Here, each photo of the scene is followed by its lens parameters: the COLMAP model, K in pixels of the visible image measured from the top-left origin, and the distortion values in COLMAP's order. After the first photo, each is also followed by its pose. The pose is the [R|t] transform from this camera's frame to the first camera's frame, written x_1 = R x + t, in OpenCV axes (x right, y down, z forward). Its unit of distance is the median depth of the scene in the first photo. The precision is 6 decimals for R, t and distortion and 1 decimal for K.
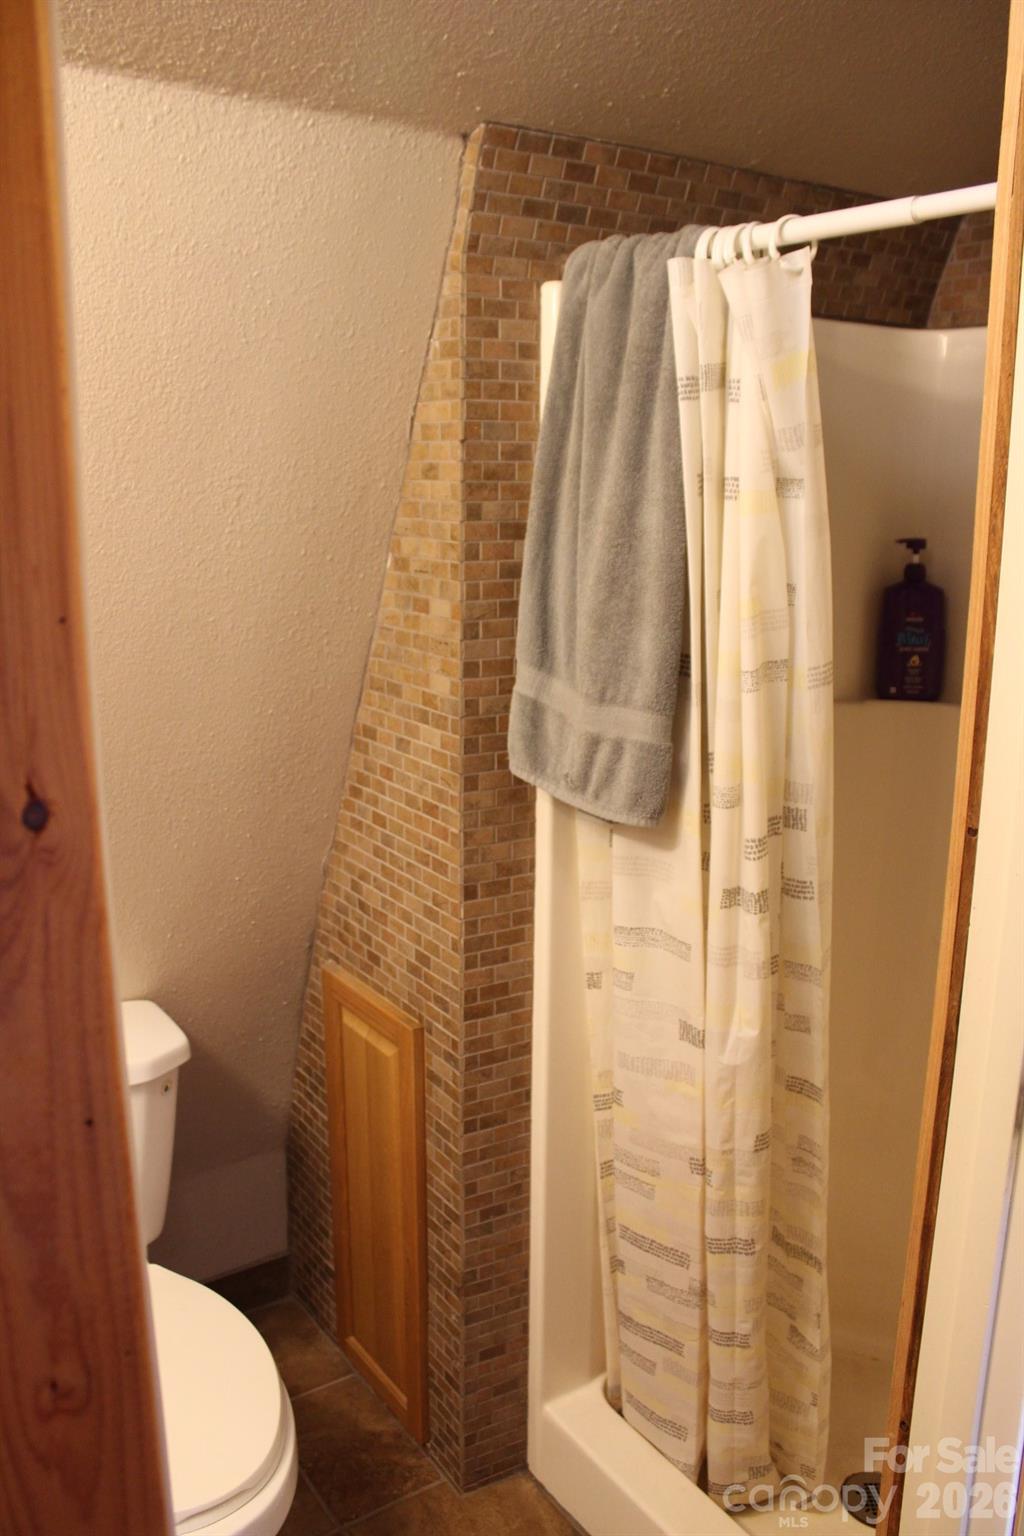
lens RADIAL K [[1277.9, 0, 514.7], [0, 1277.9, 767.3], [0, 0, 1]] dist [-0.165518, 0.143842]
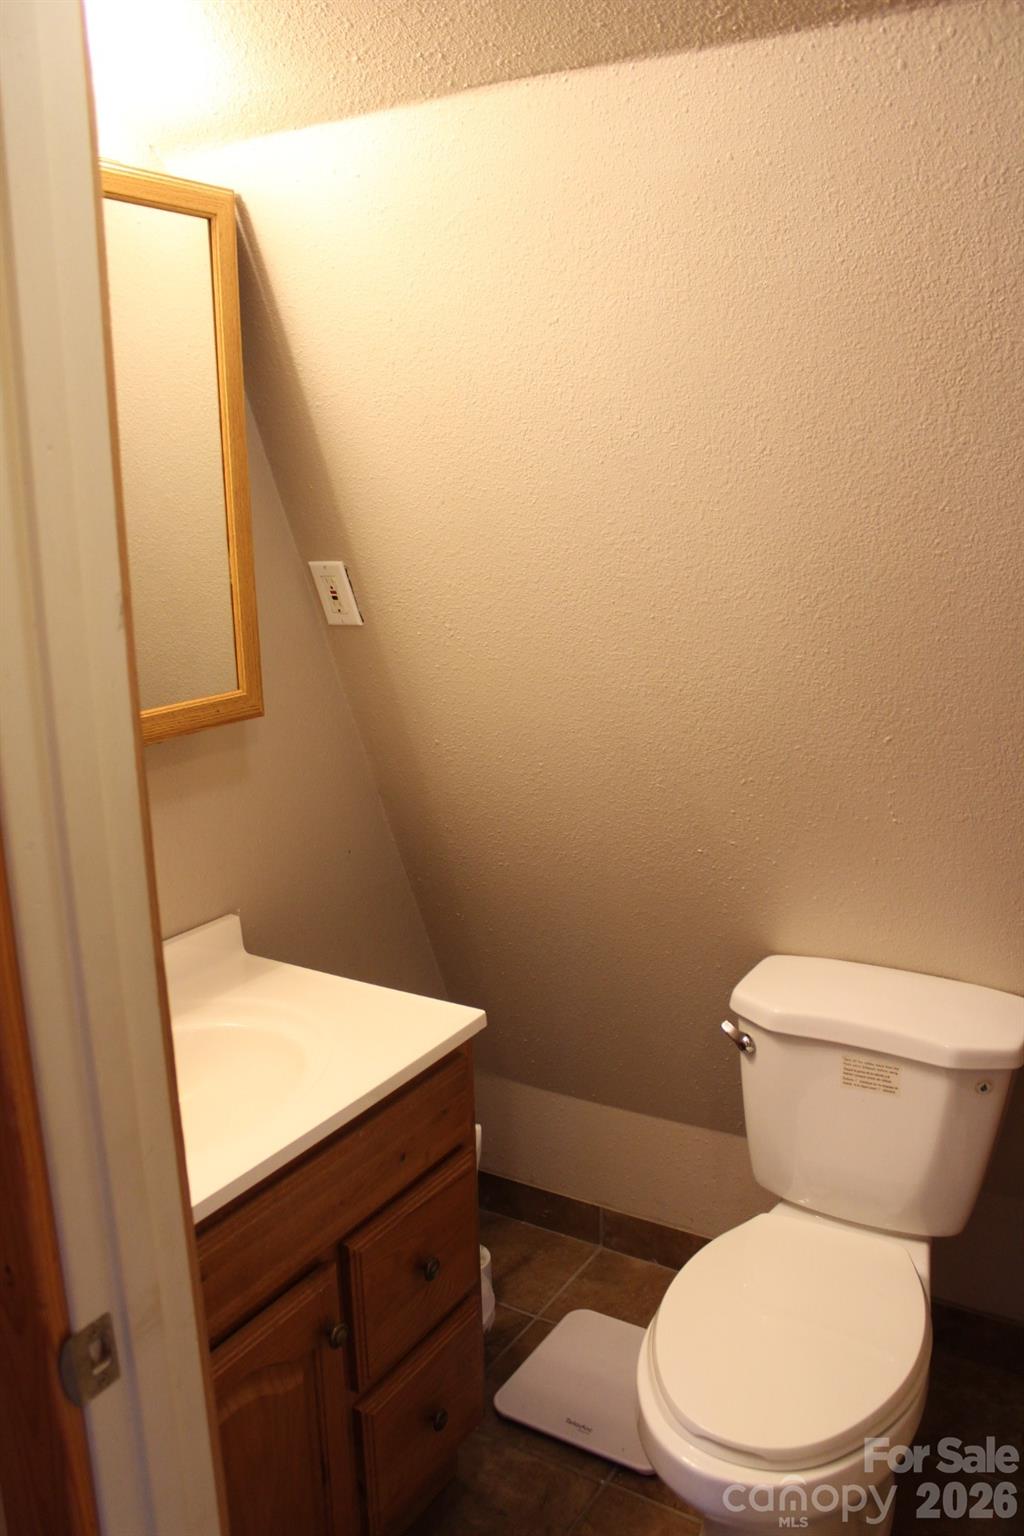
lens RADIAL K [[1277.9, 0, 511.4], [0, 1277.9, 767.6], [0, 0, 1]] dist [-0.165518, 0.143842]
pose [[0.411749, 0.186947, -0.891916, 0.494429], [-0.183097, 0.975745, 0.119991, -0.034475], [0.892714, 0.113901, 0.435992, 0.339312]]
